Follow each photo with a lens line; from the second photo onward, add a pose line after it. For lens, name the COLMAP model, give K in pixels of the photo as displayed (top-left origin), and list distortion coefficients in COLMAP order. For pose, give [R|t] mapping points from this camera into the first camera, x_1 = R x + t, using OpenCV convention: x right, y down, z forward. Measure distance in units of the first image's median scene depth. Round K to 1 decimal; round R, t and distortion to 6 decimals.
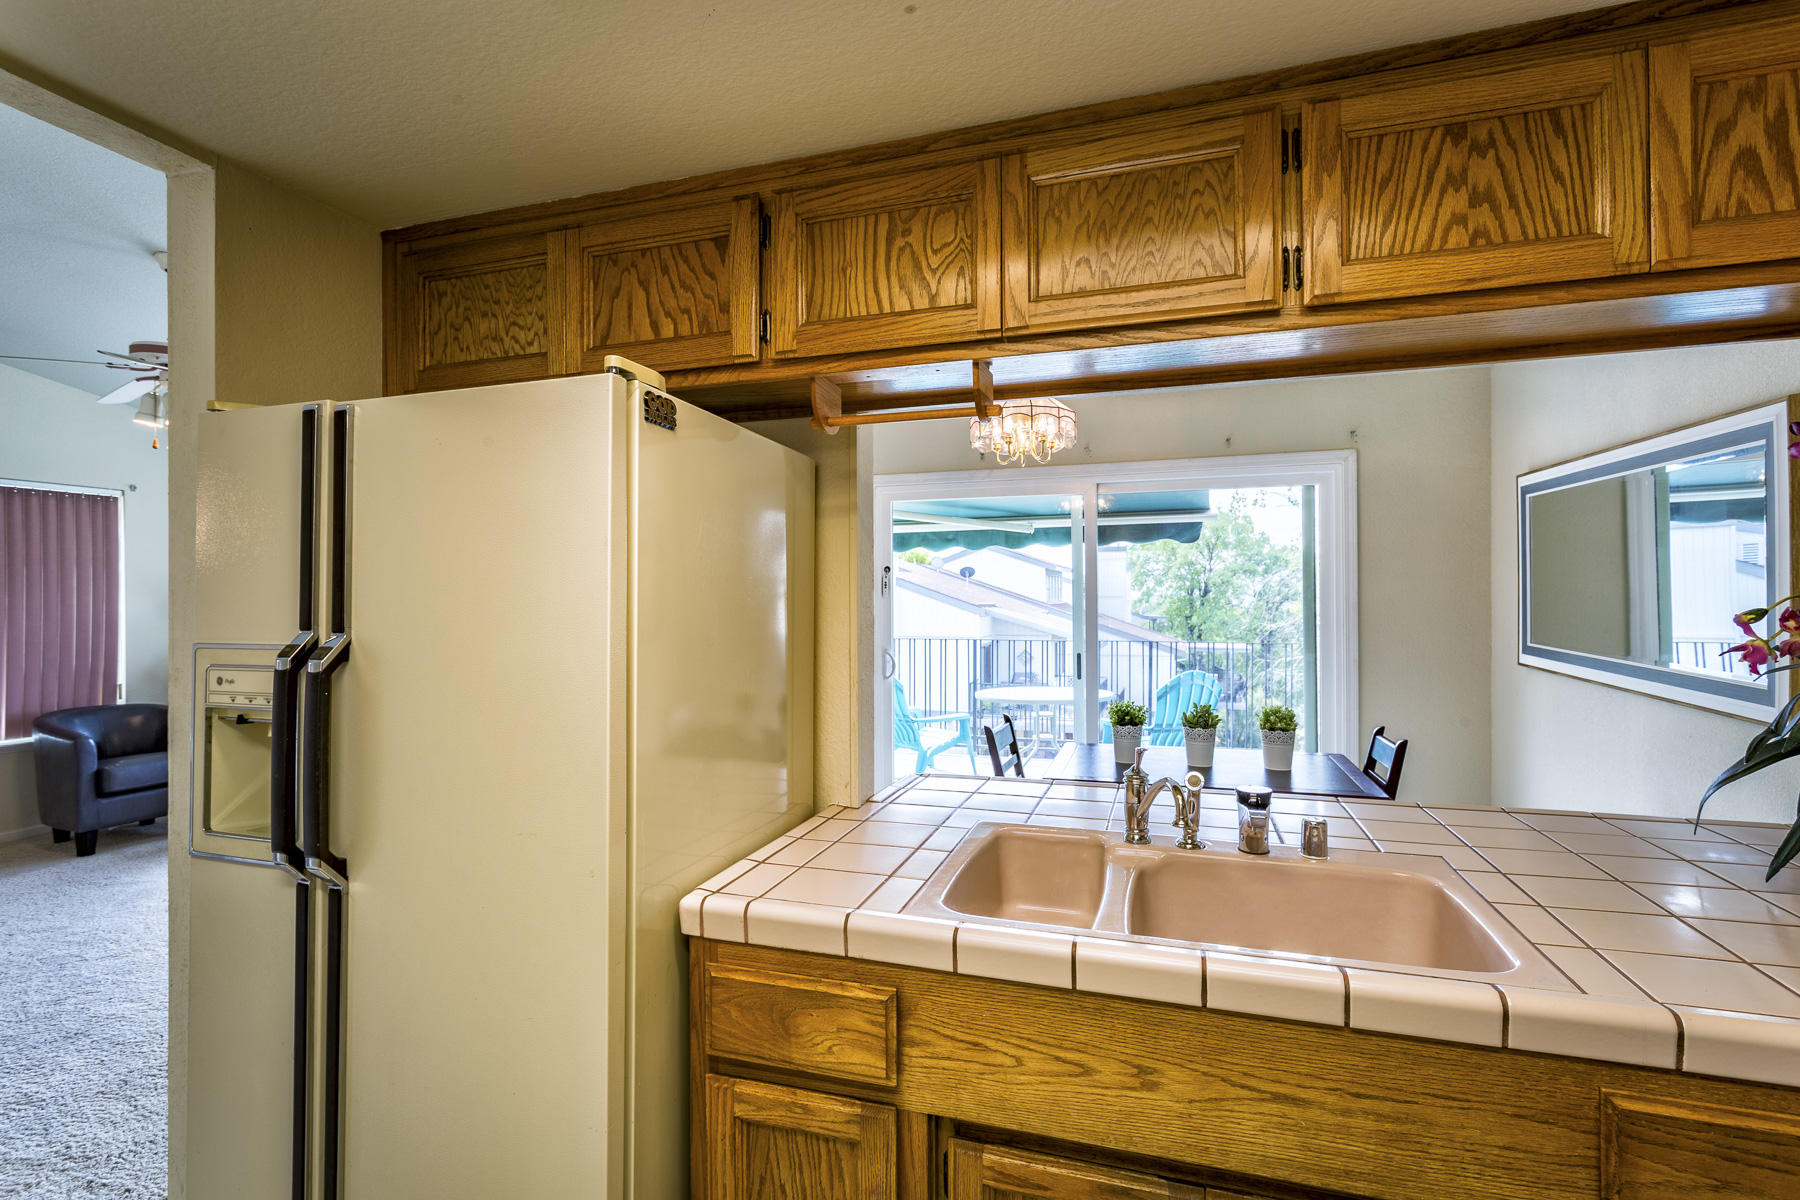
lens RADIAL K [[861.6, 0, 885.5], [0, 861.6, 592.4], [0, 0, 1]] dist [0.001073, -0.001494]
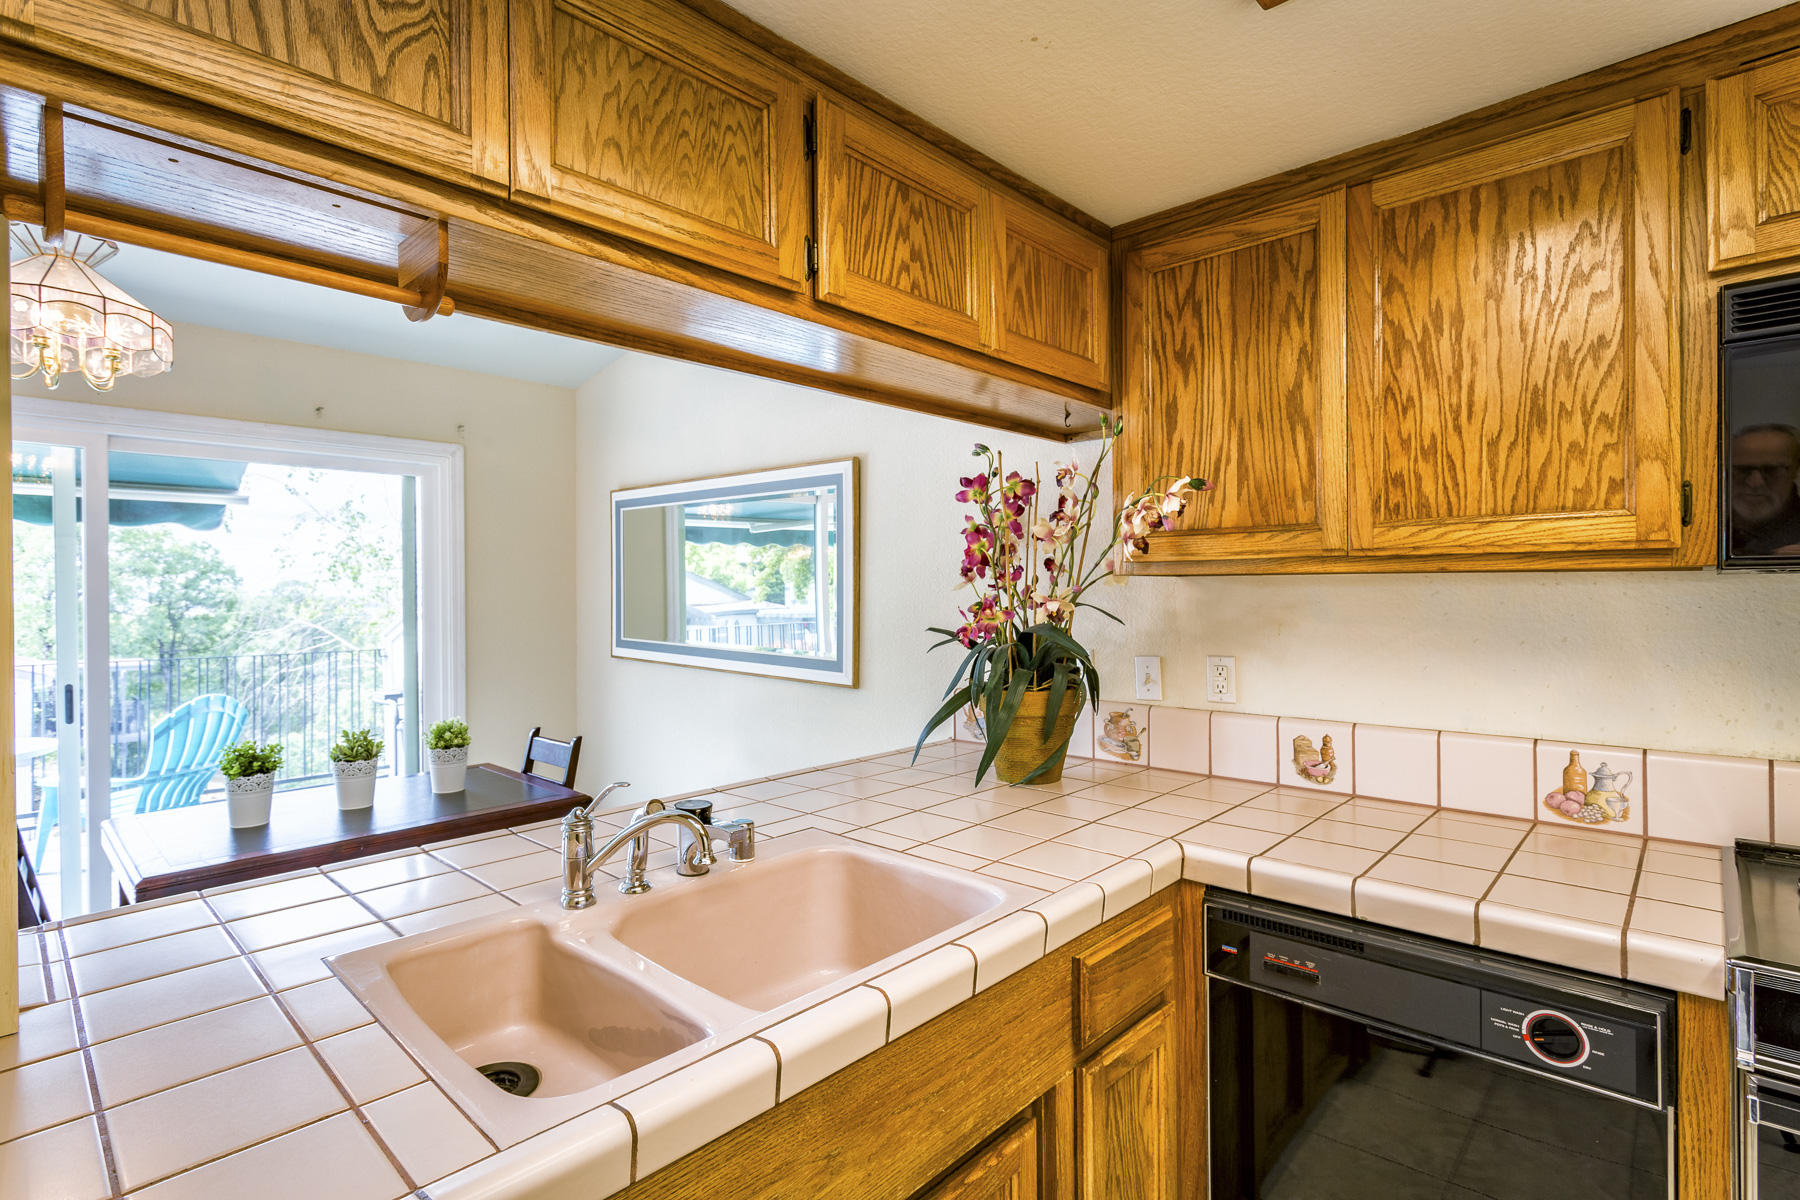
lens RADIAL K [[861.6, 0, 870.7], [0, 861.6, 592.9], [0, 0, 1]] dist [0.001073, -0.001494]
pose [[0.426783, 0.002077, 0.904352, -0.330273], [0.001358, 0.999995, -0.002937, 0.006771], [-0.904353, 0.002482, 0.426778, 0.452691]]
